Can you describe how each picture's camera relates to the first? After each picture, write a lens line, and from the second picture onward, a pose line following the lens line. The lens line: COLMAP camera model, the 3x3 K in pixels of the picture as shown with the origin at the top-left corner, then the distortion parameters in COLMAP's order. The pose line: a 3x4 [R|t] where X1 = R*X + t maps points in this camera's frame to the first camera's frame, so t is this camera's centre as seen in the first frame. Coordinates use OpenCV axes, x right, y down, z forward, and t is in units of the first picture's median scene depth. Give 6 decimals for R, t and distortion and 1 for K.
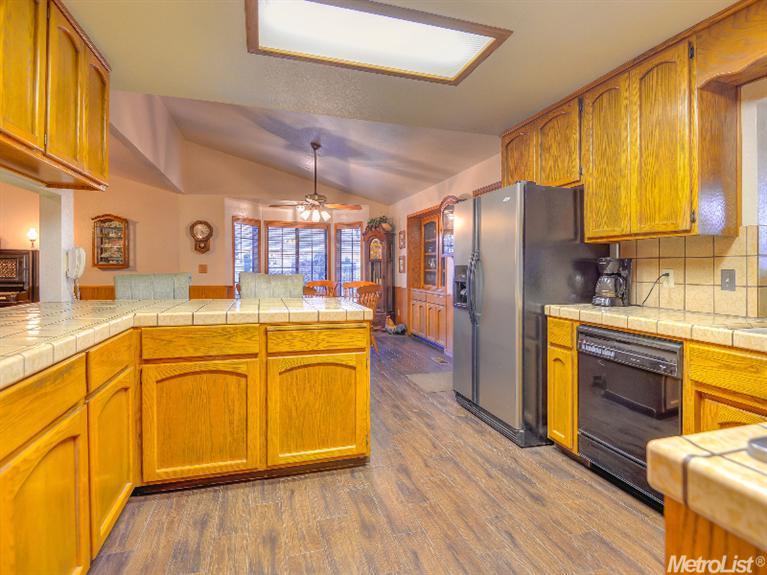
lens RADIAL K [[397.5, 0, 383.5], [0, 397.5, 287.5], [0, 0, 1]] dist [0.000016, -0.000069]
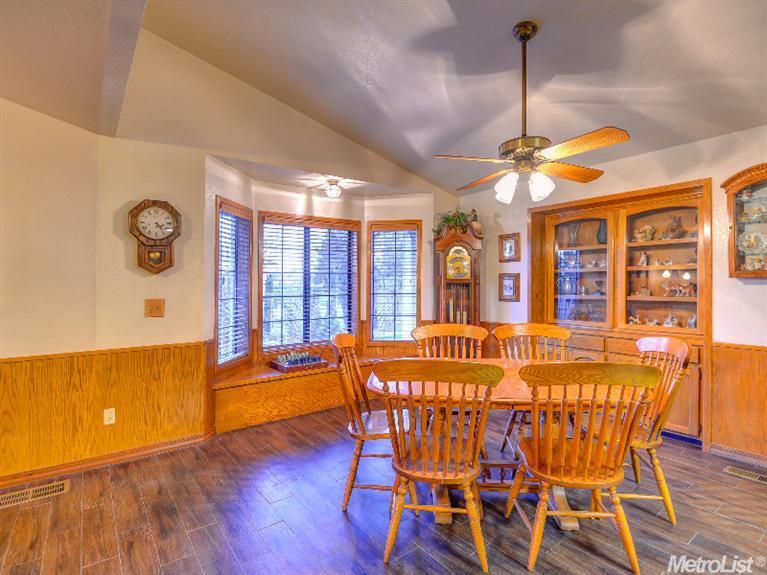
lens RADIAL K [[397.5, 0, 383.5], [0, 397.5, 287.5], [0, 0, 1]] dist [0.000016, -0.000069]
pose [[0.940778, -0.023418, 0.338213, -0.351529], [0.035452, 0.998937, -0.029447, -0.046320], [-0.337164, 0.039693, 0.940609, 0.474022]]
